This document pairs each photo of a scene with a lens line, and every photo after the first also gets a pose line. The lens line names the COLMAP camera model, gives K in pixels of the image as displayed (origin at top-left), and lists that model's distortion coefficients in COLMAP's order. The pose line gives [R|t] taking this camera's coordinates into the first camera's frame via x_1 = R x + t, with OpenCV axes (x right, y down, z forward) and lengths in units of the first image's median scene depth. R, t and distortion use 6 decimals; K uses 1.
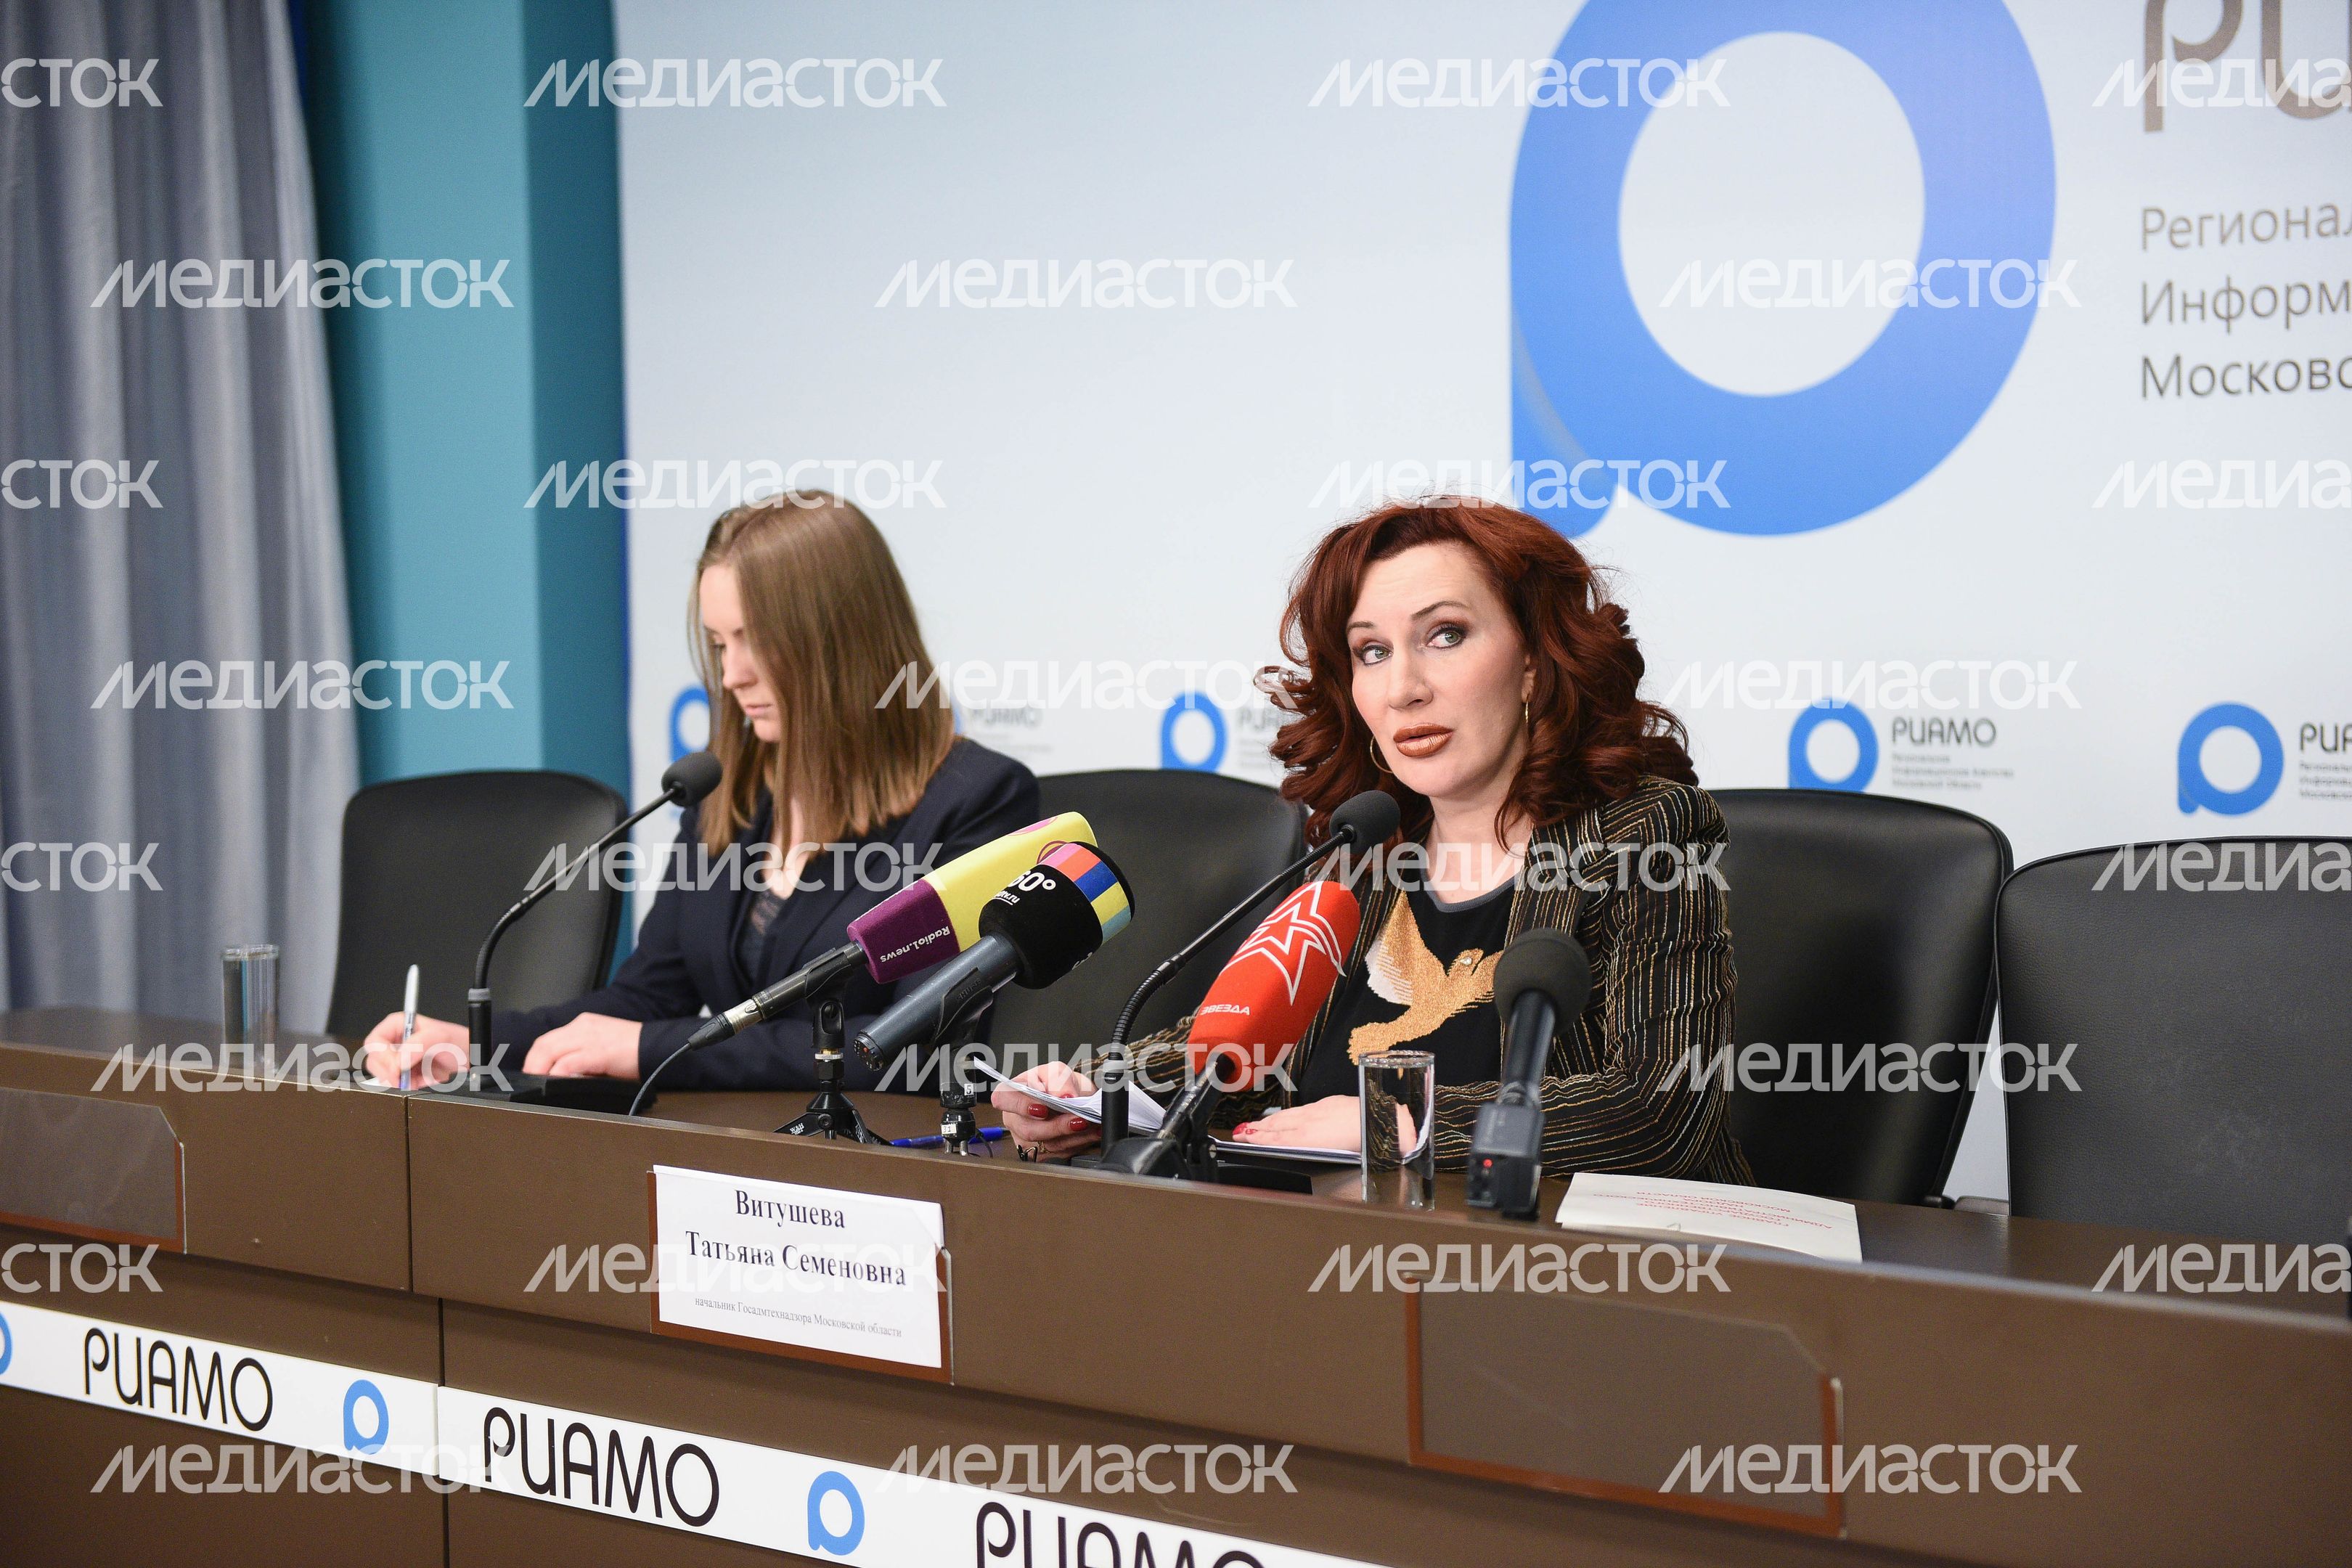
lens RADIAL K [[4142.3, 0, 1174.8], [0, 4142.3, 783.5], [0, 0, 1]] dist [0.141718, -0.149614]
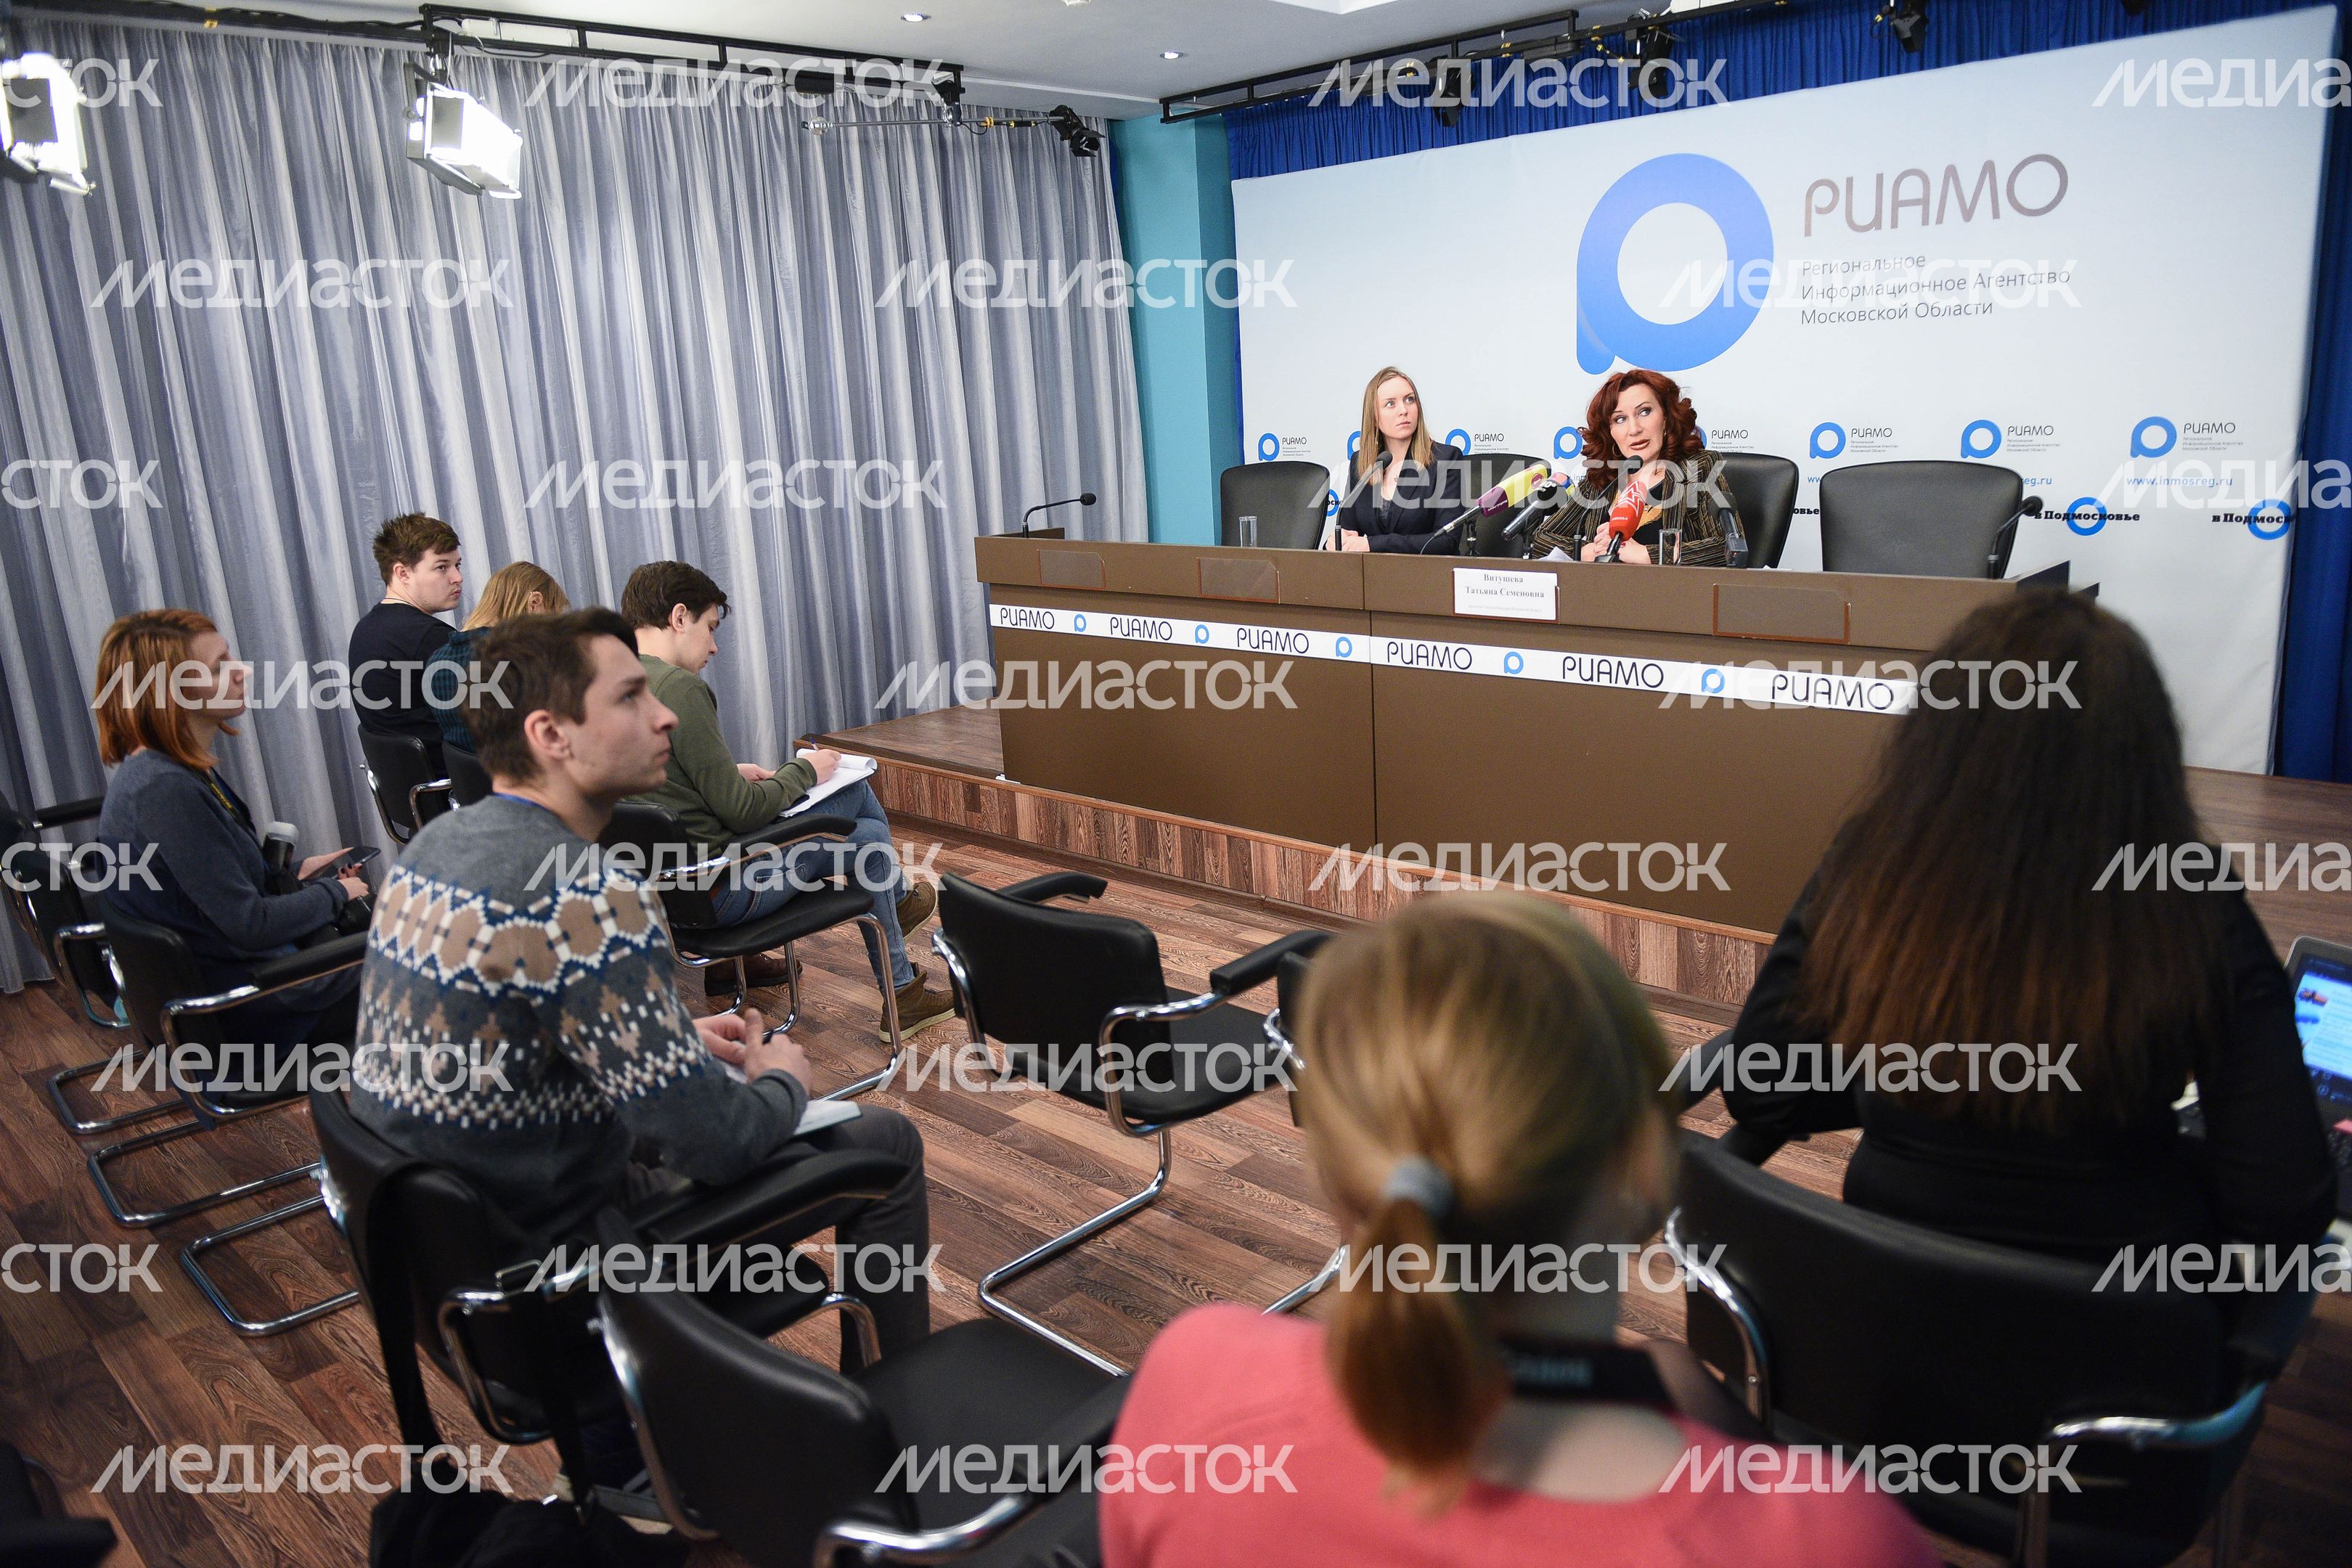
lens RADIAL K [[1606.0, 0, 1178.6], [0, 1606.0, 789.4], [0, 0, 1]] dist [-0.046800, -0.004273]
pose [[0.999142, -0.030822, -0.027678, -0.292674], [0.035610, 0.980415, 0.193698, 0.003456], [0.021166, -0.194517, 0.980671, -0.335624]]
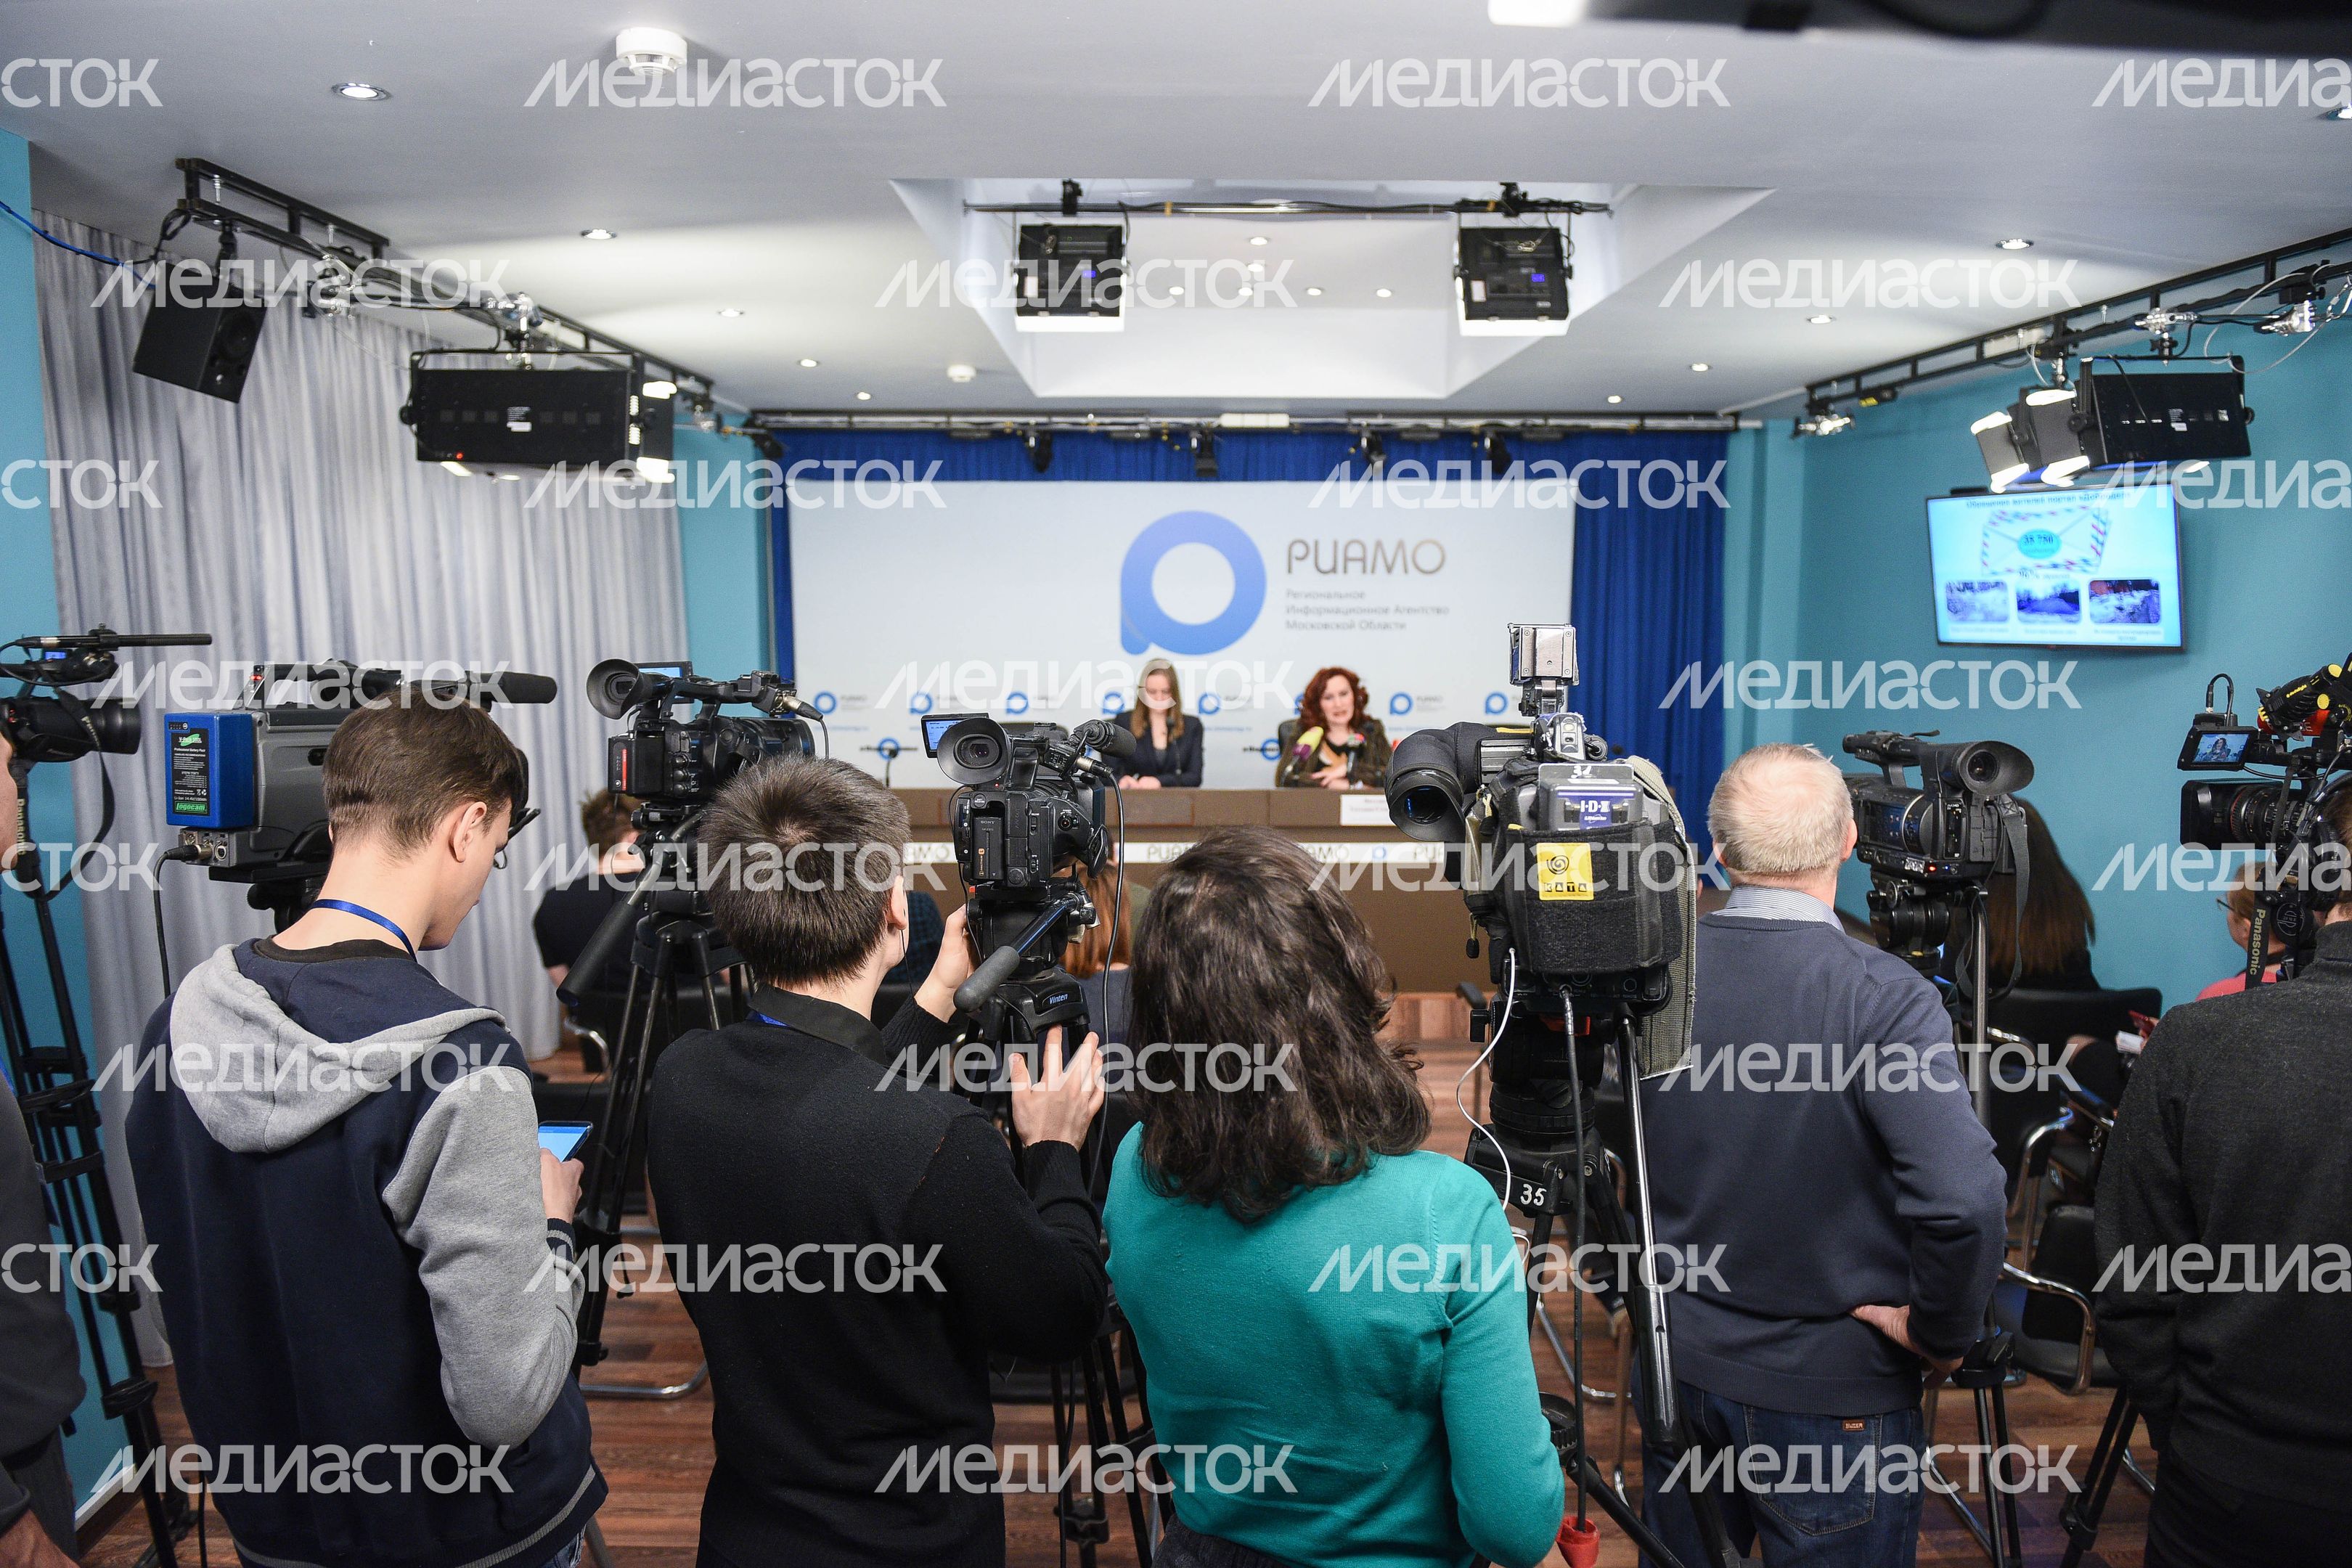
lens RADIAL K [[1606.0, 0, 1178.6], [0, 1606.0, 789.4], [0, 0, 1]] dist [-0.046800, -0.004273]
pose [[0.727577, -0.075245, 0.681887, -1.557153], [0.022310, 0.996036, 0.086106, -0.096912], [-0.685663, -0.047436, 0.726372, -0.363269]]
